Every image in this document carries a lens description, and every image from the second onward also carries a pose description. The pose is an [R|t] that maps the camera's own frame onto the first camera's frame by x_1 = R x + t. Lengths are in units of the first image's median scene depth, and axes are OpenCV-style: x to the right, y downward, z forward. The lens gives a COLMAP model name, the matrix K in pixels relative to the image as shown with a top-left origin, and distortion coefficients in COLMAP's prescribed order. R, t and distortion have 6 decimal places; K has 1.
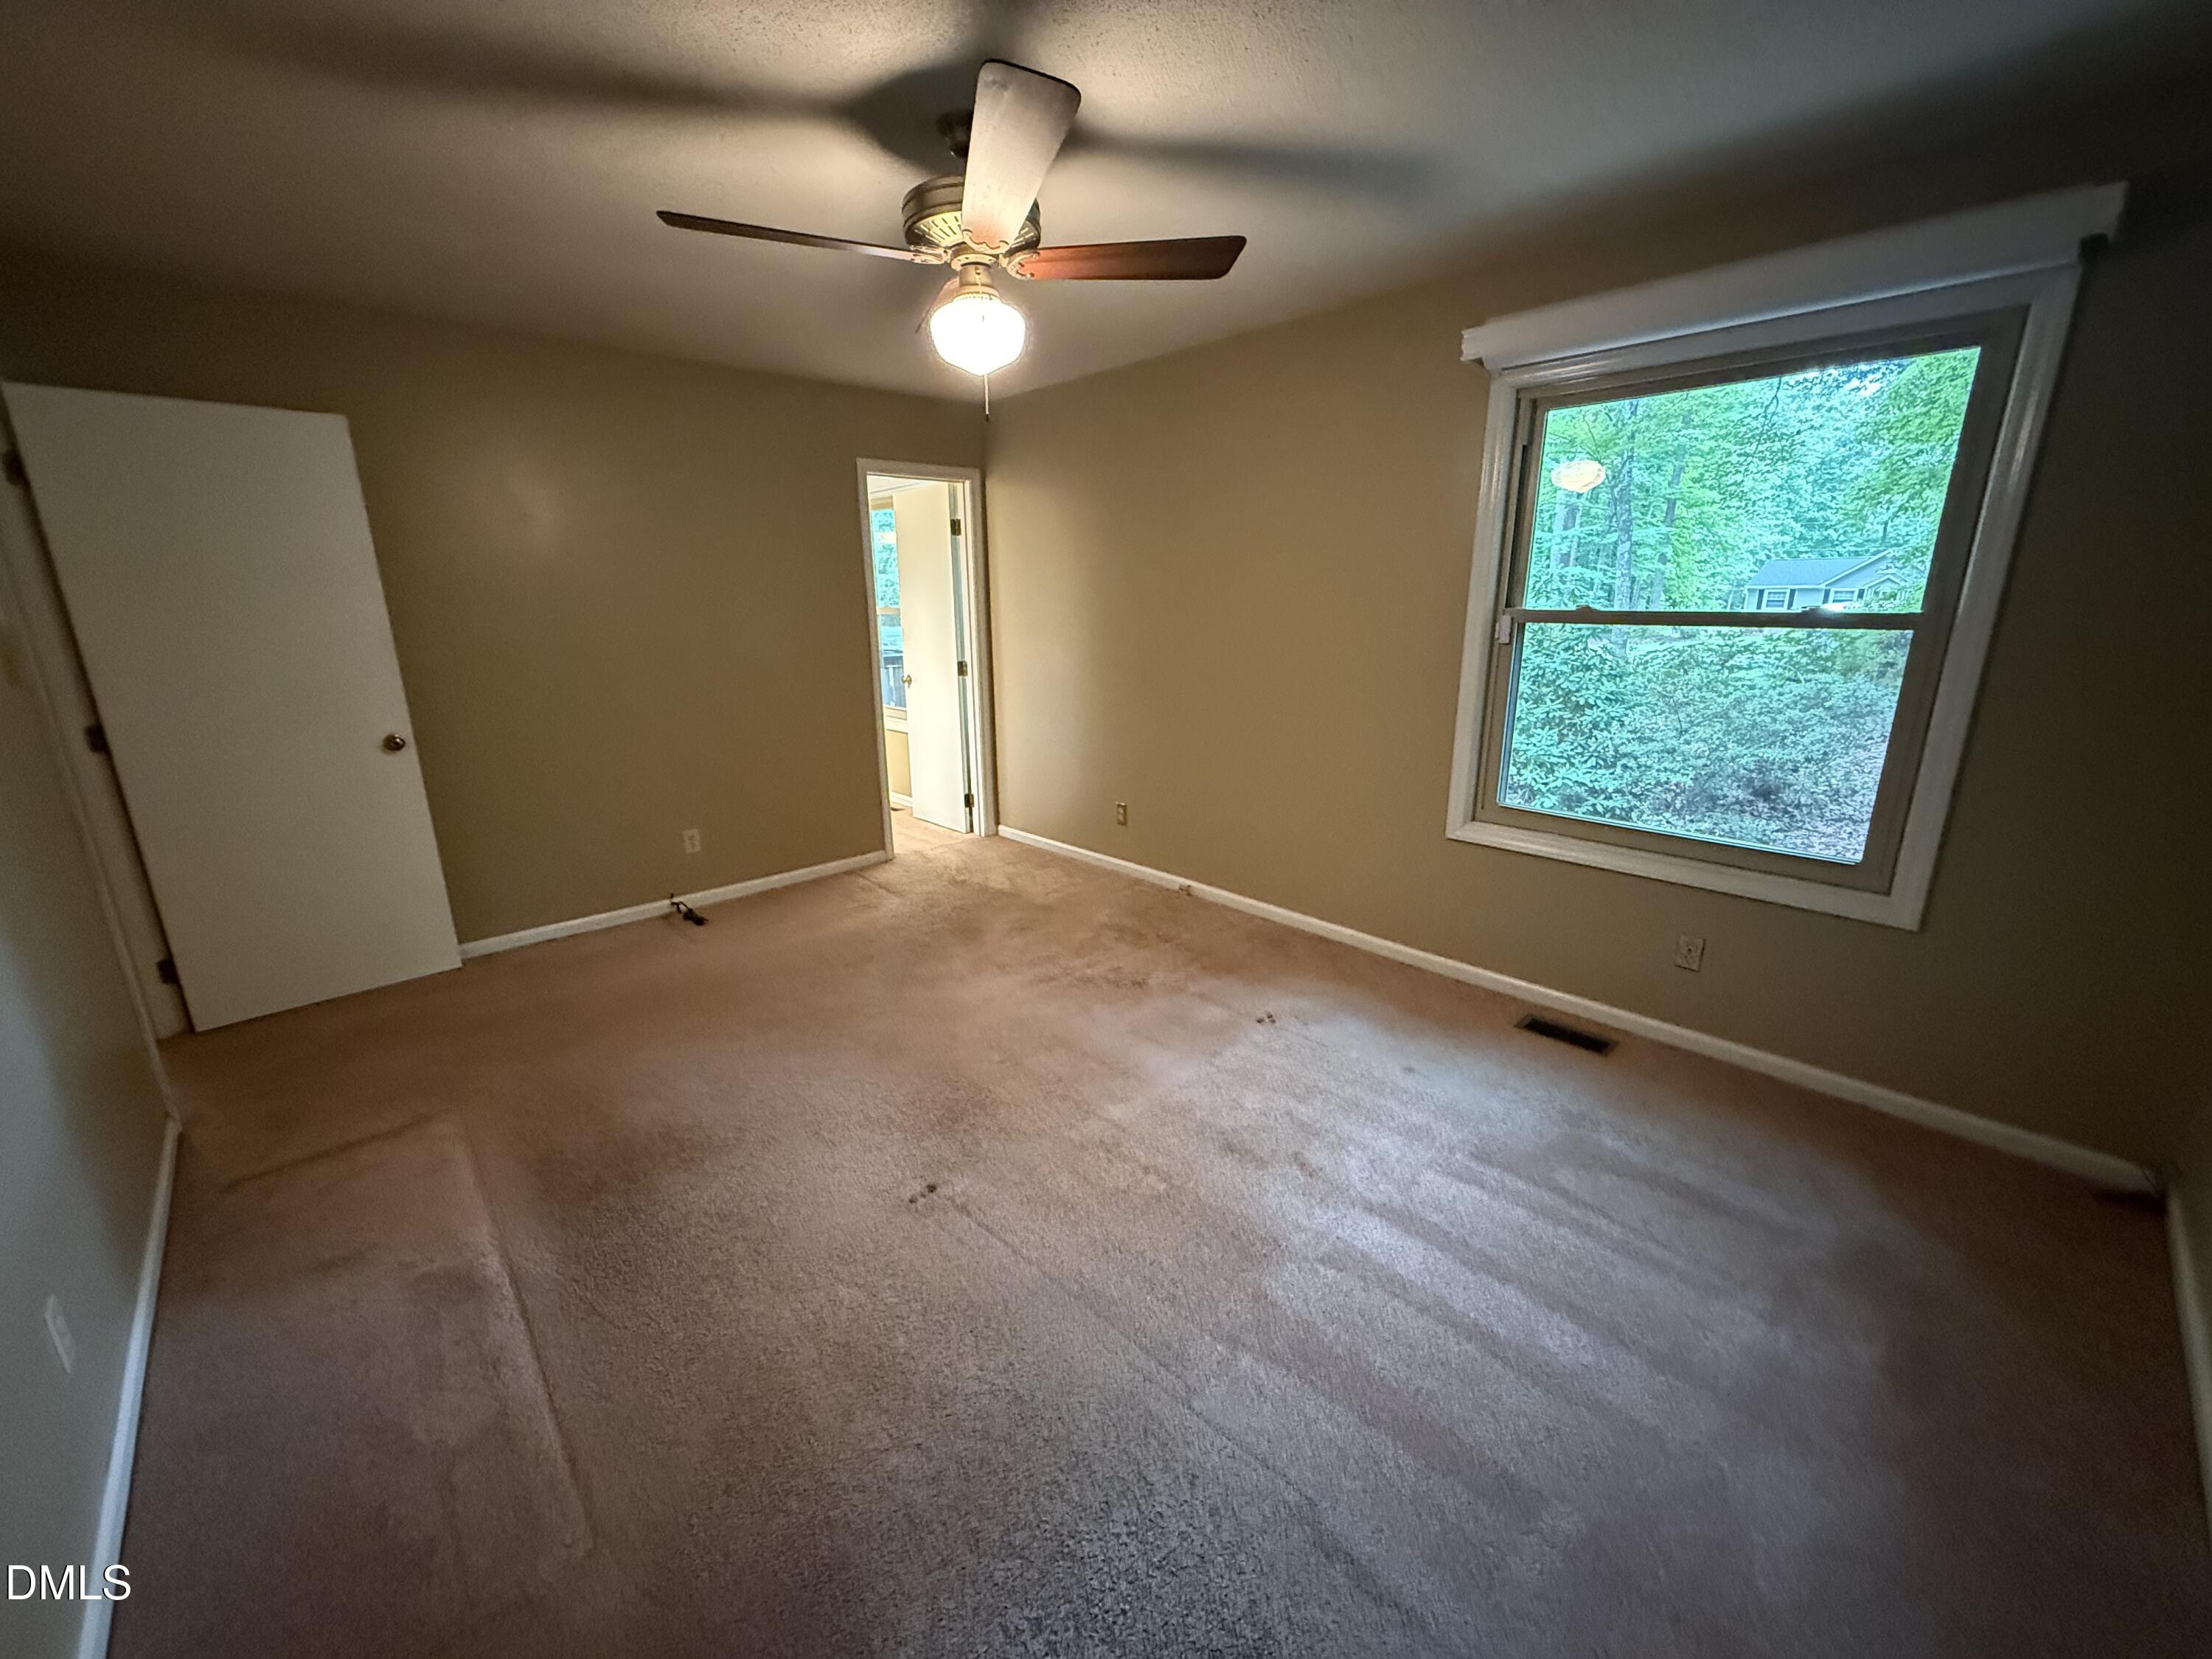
lens RADIAL K [[883.9, 0, 1103.0], [0, 883.9, 824.9], [0, 0, 1]] dist [-0.000191, 0.000150]
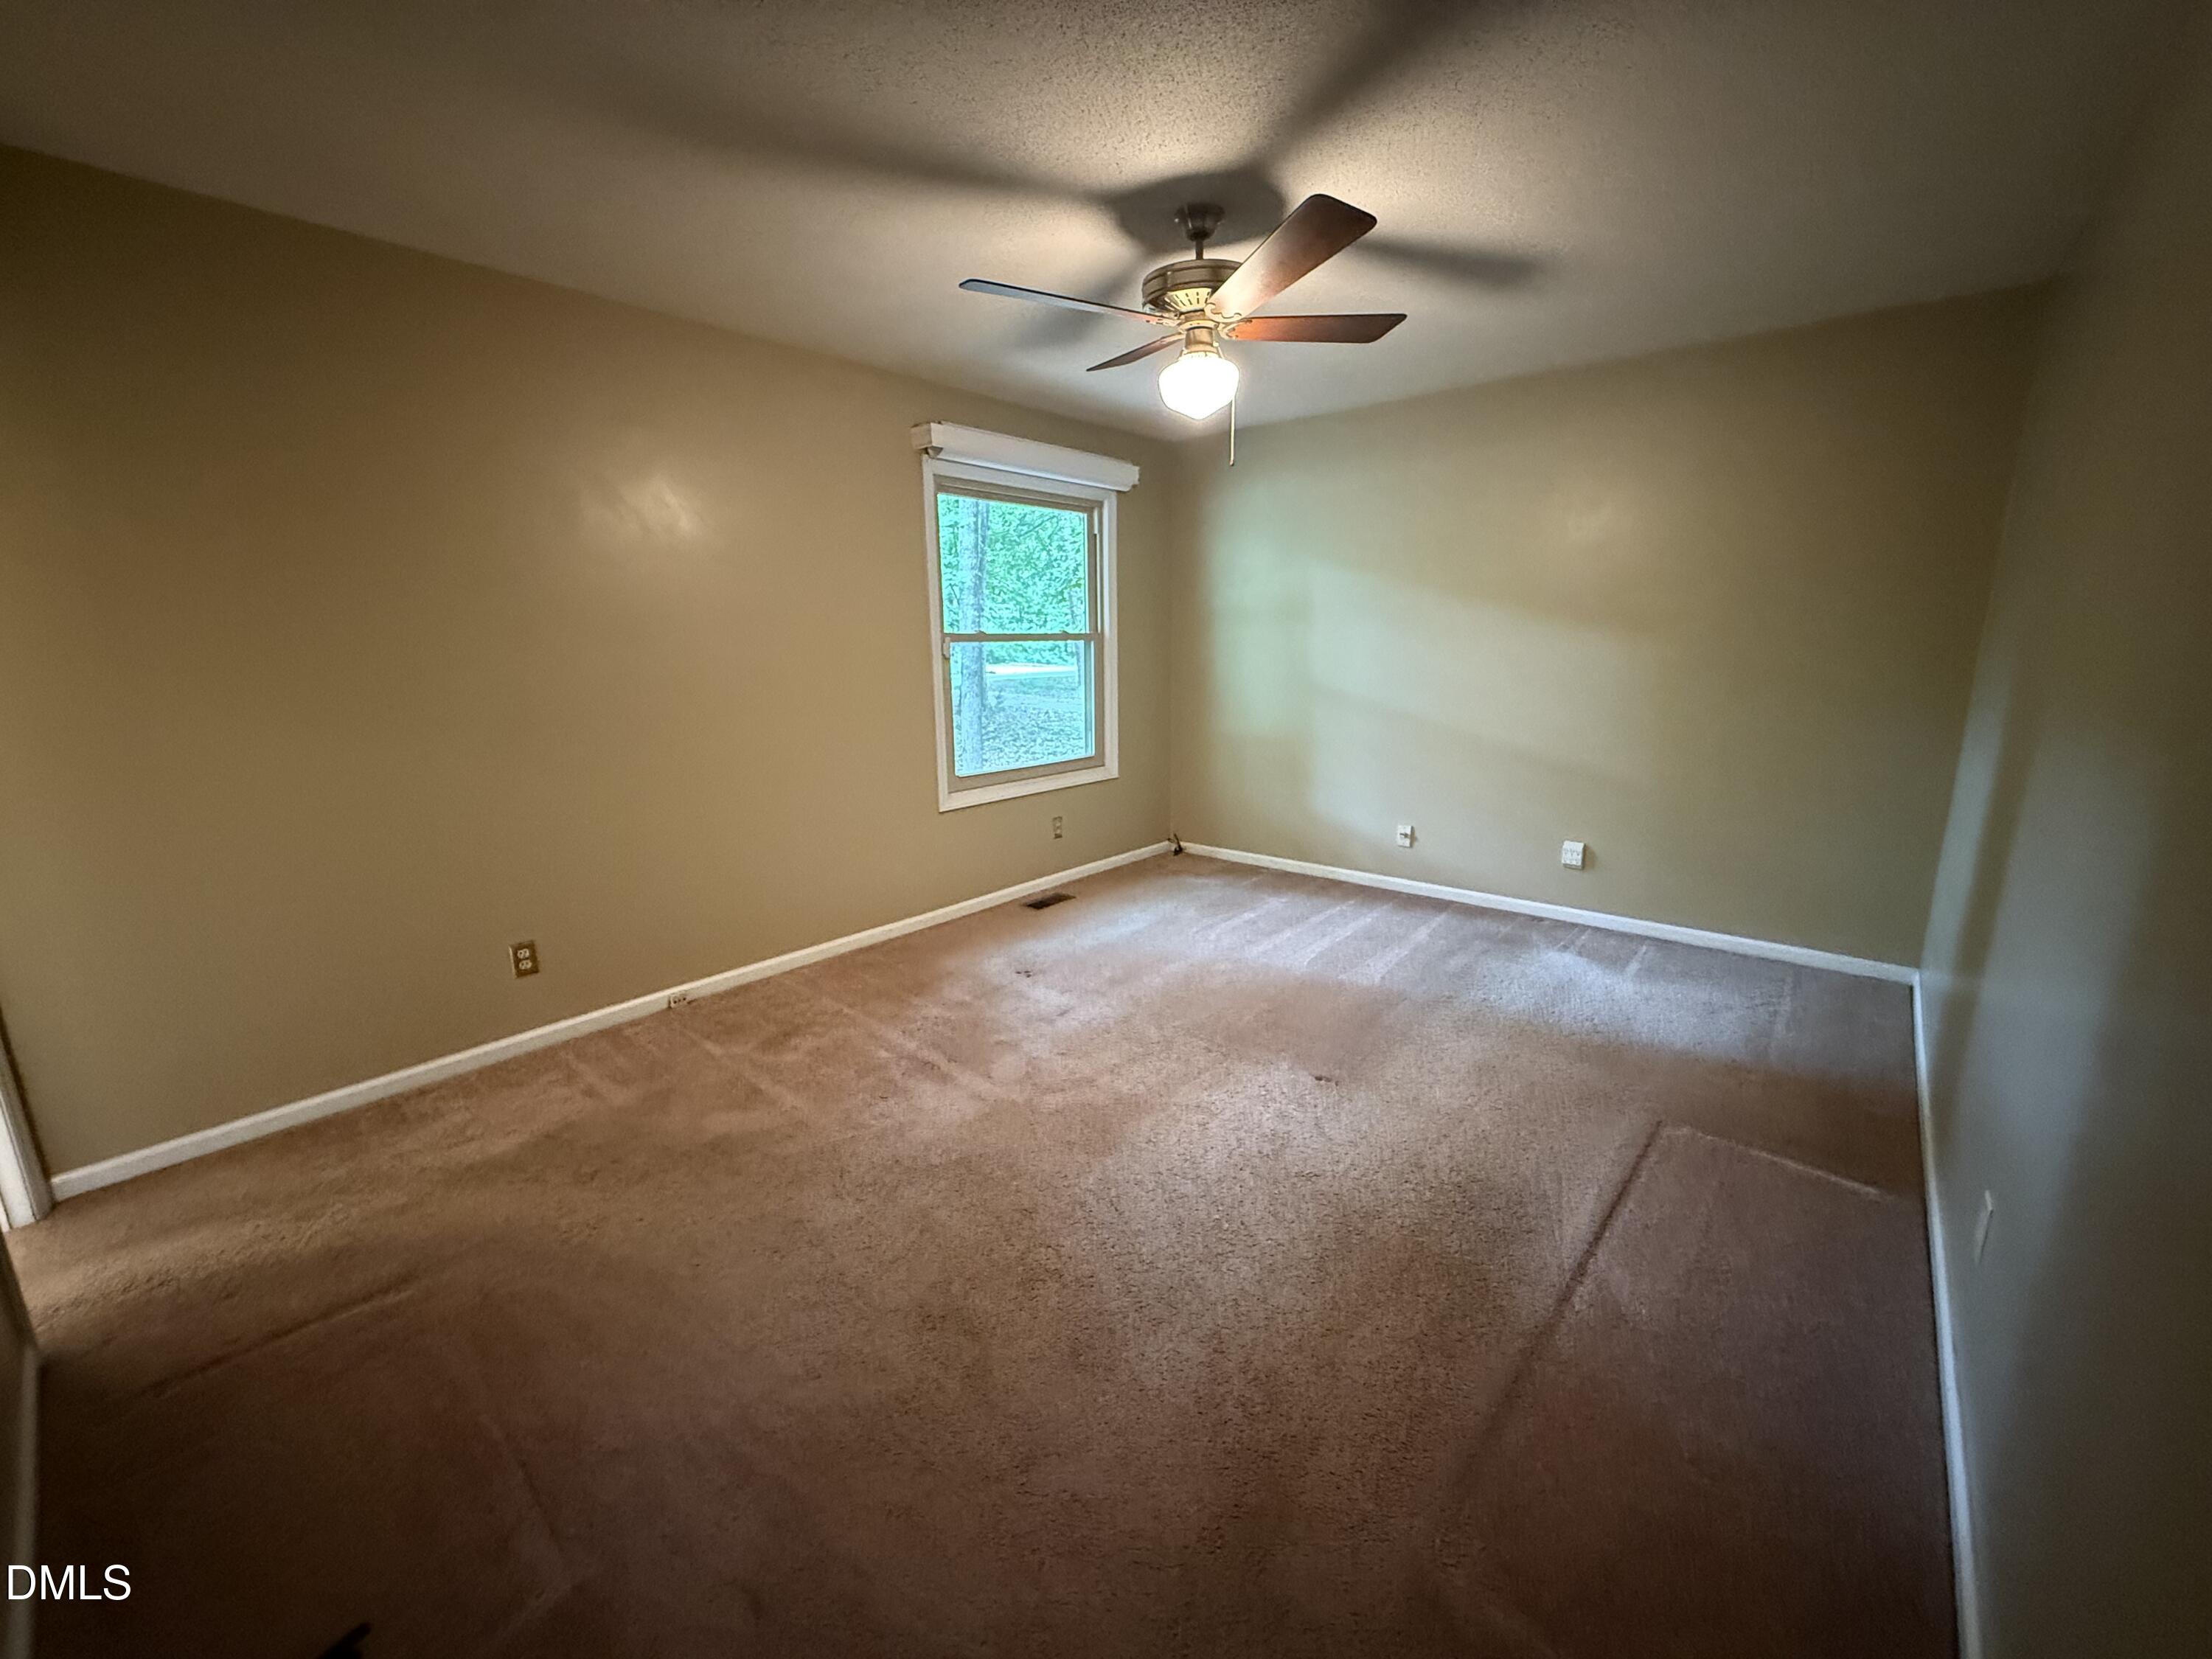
lens RADIAL K [[936.4, 0, 1106.0], [0, 936.4, 829.5], [0, 0, 1]] dist [-0.000280, 0.000023]
pose [[-0.136654, -0.210731, 0.967945, -1.035900], [0.241827, 0.940453, 0.238887, -0.247376], [-0.960648, 0.266720, -0.077556, 0.962419]]
